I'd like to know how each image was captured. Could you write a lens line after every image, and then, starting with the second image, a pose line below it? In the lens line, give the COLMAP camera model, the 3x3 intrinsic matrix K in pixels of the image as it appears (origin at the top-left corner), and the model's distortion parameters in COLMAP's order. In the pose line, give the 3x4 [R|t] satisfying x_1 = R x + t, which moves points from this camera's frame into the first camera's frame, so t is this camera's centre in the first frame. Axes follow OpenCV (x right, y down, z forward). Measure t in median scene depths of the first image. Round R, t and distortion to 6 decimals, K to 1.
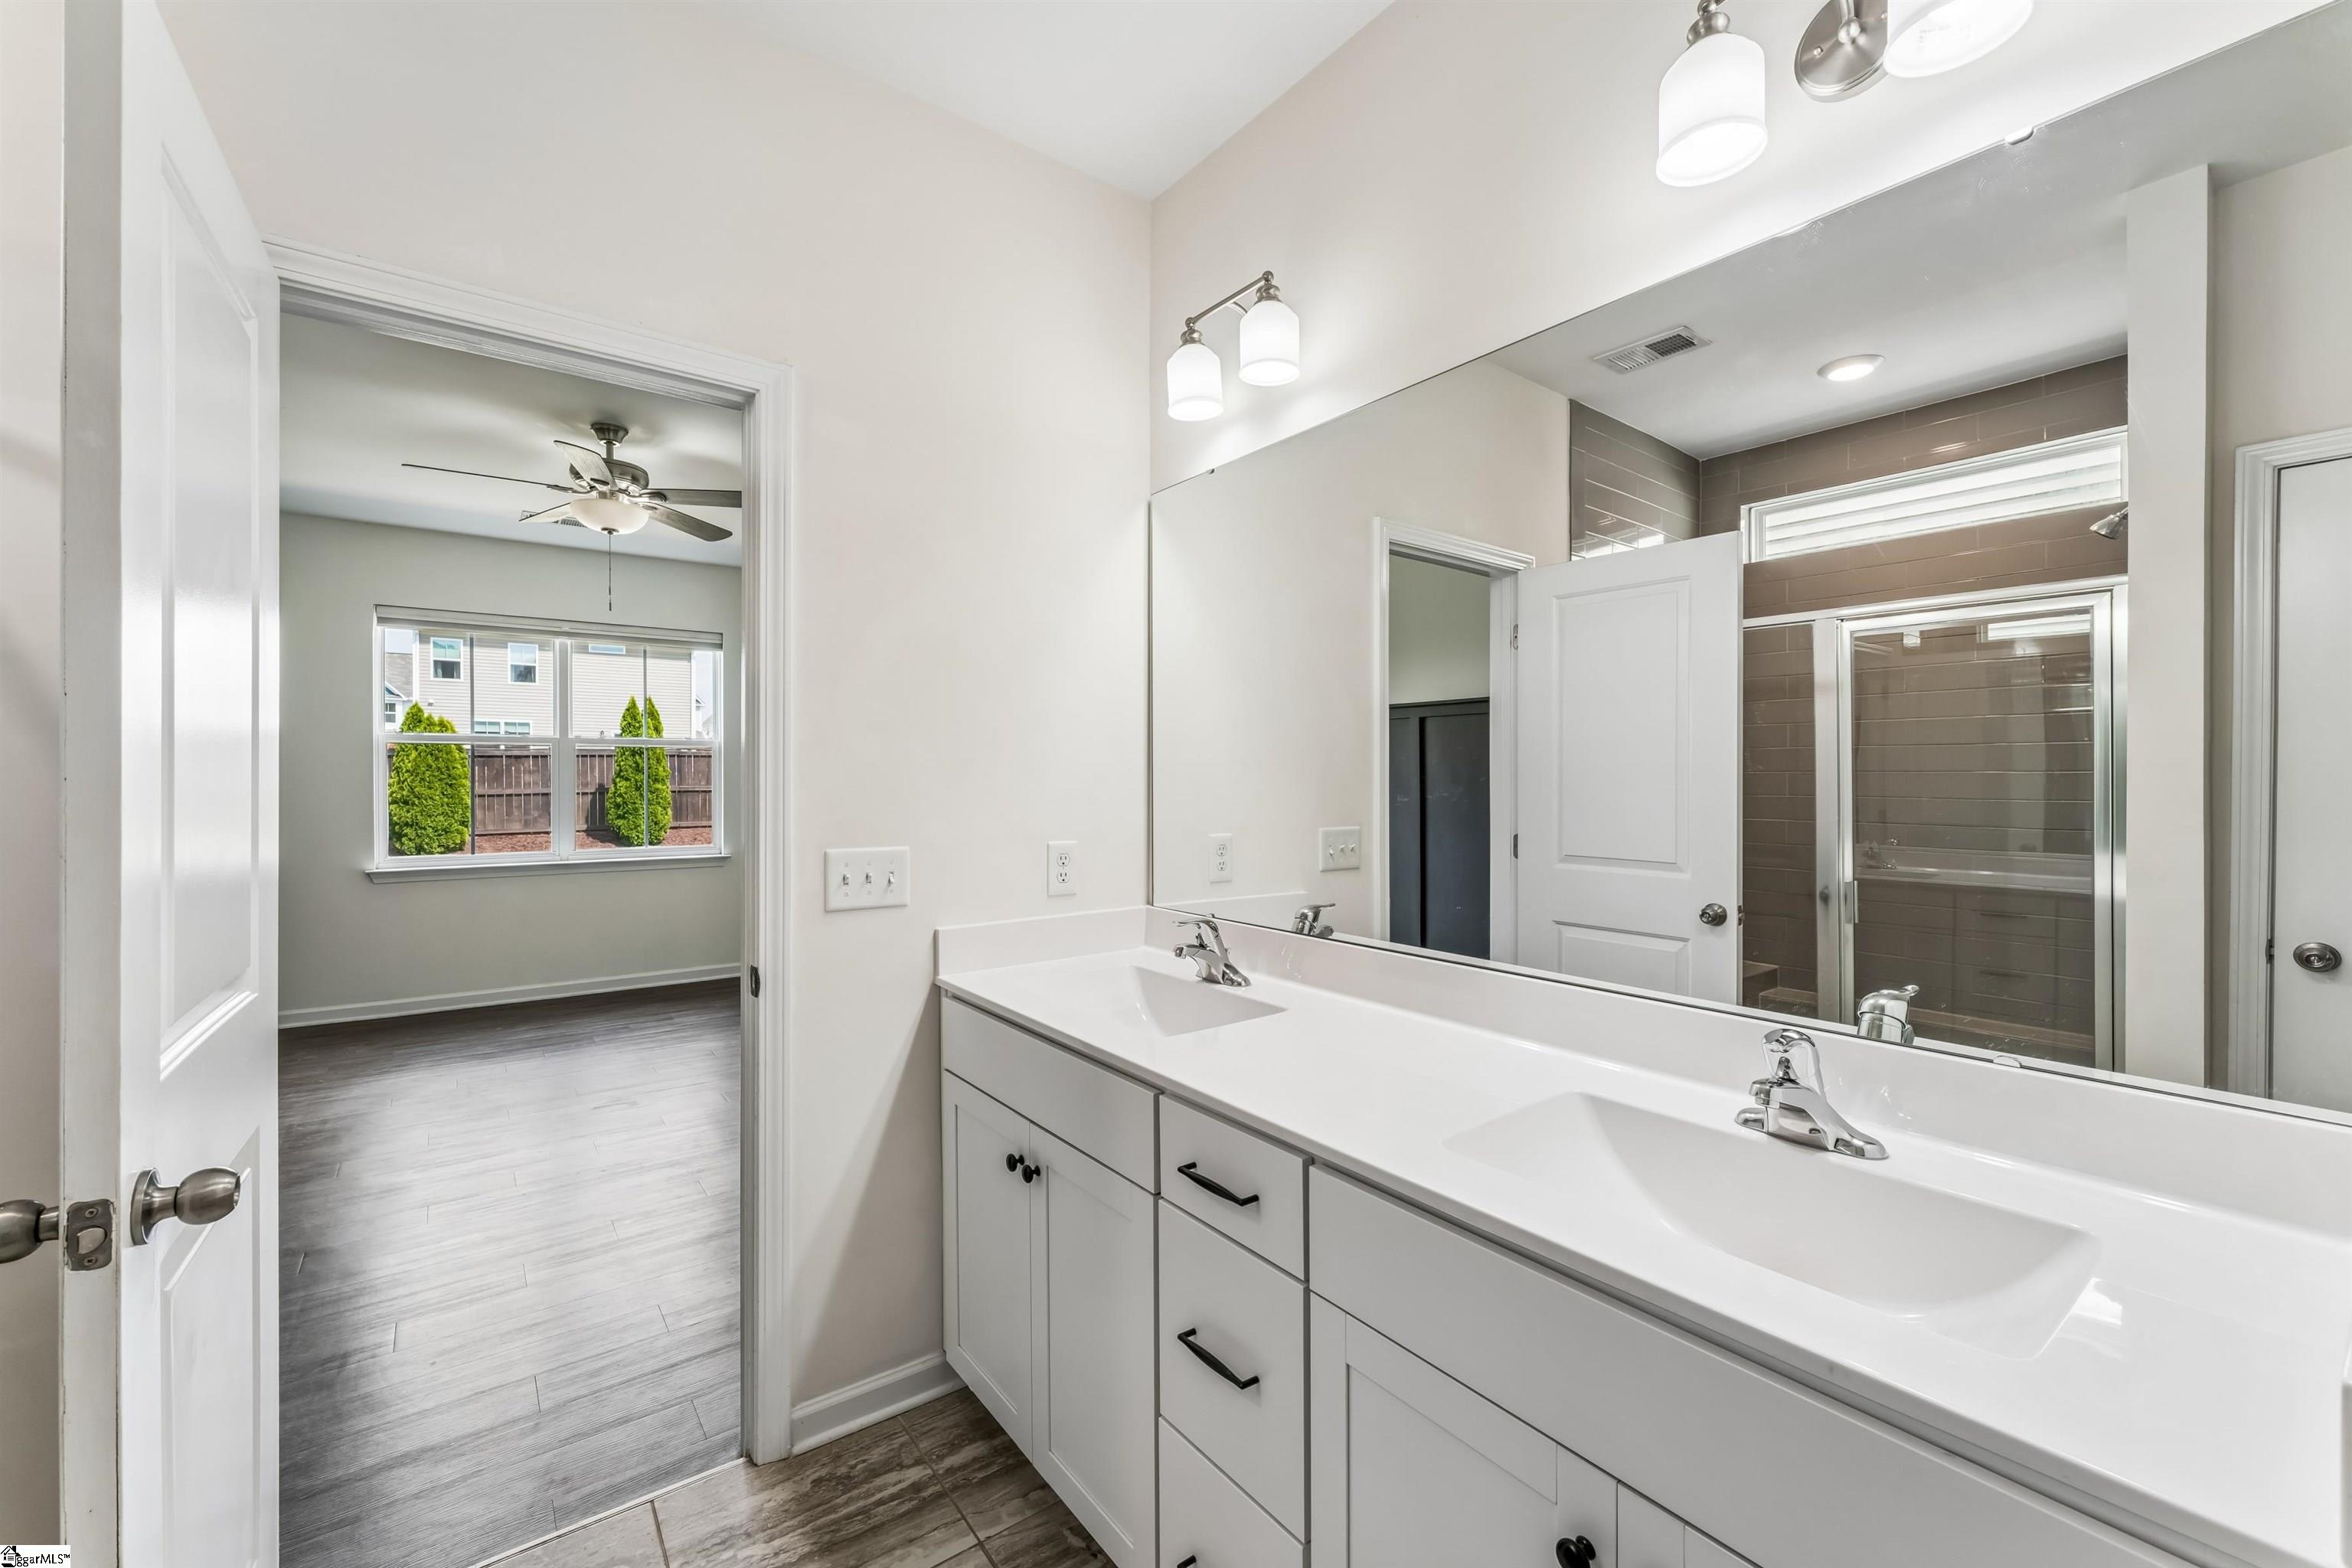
lens RADIAL K [[937.0, 0, 1176.0], [0, 937.0, 784.0], [0, 0, 1]] dist [0.000154, 0.000042]
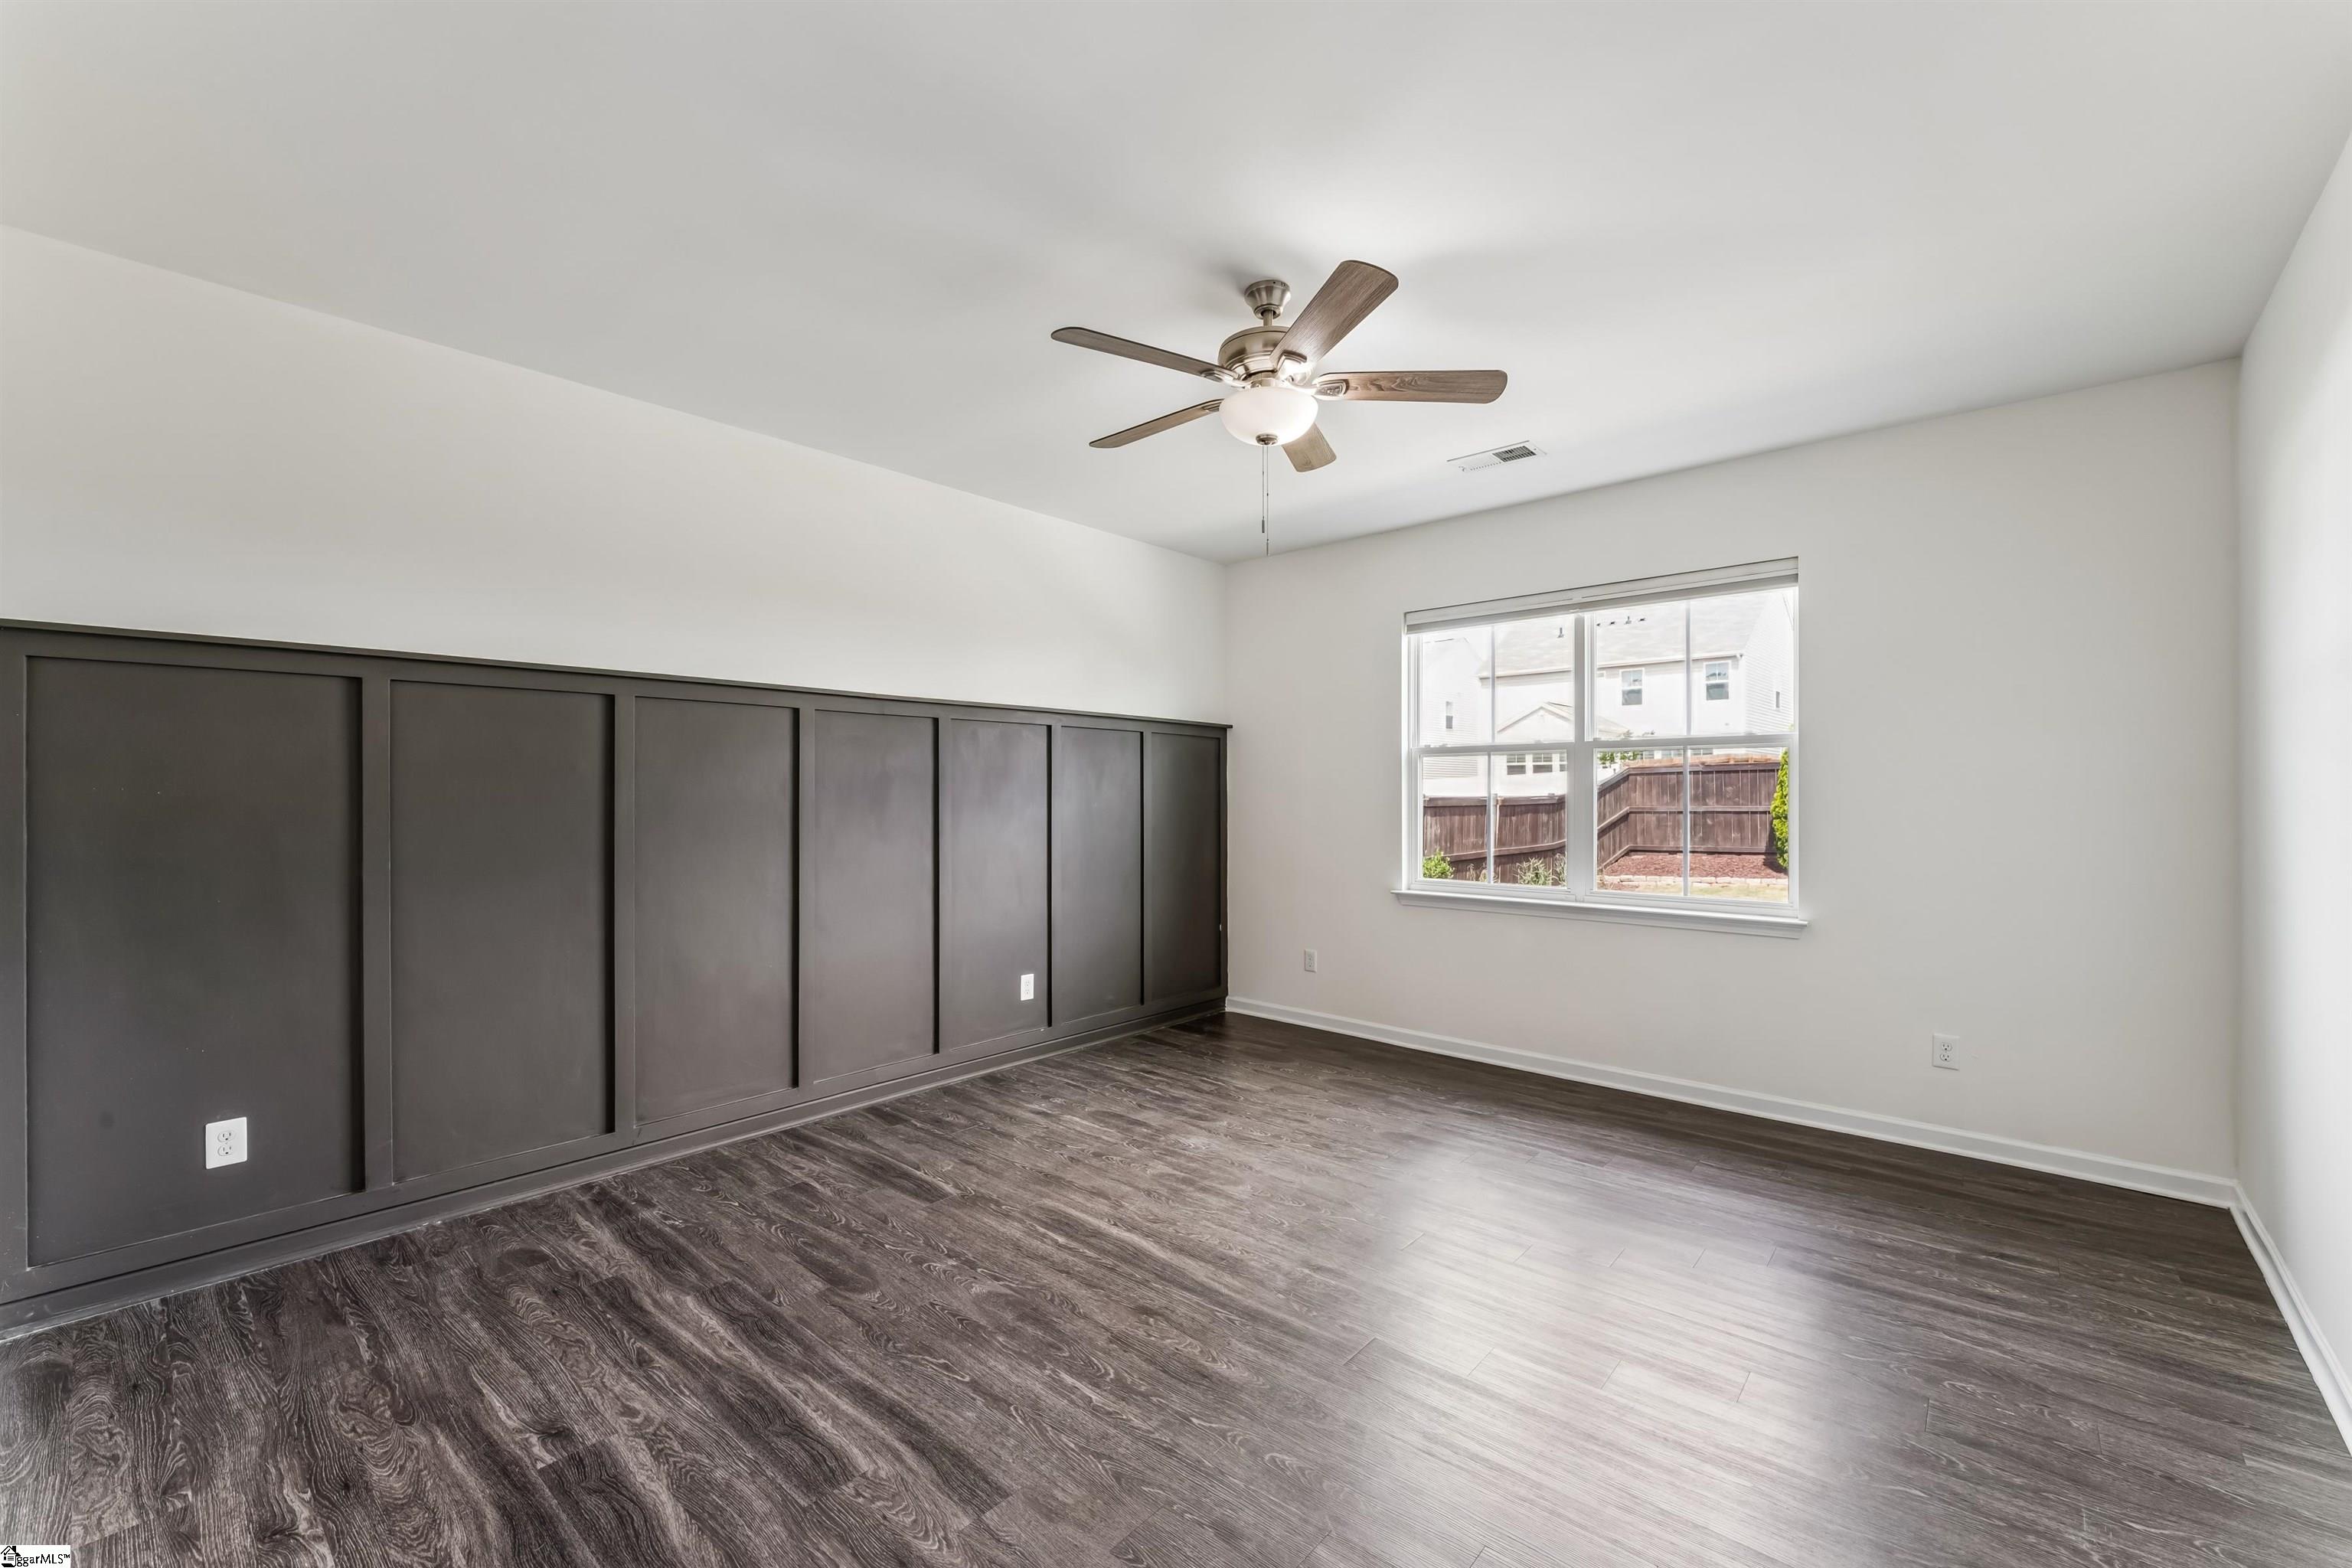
lens RADIAL K [[937.0, 0, 1176.0], [0, 937.0, 784.0], [0, 0, 1]] dist [0.000154, 0.000042]
pose [[0.214562, -0.006913, -0.976686, 0.027817], [0.002713, 0.999975, -0.006482, -0.011969], [0.976707, -0.001259, 0.214575, 0.564707]]
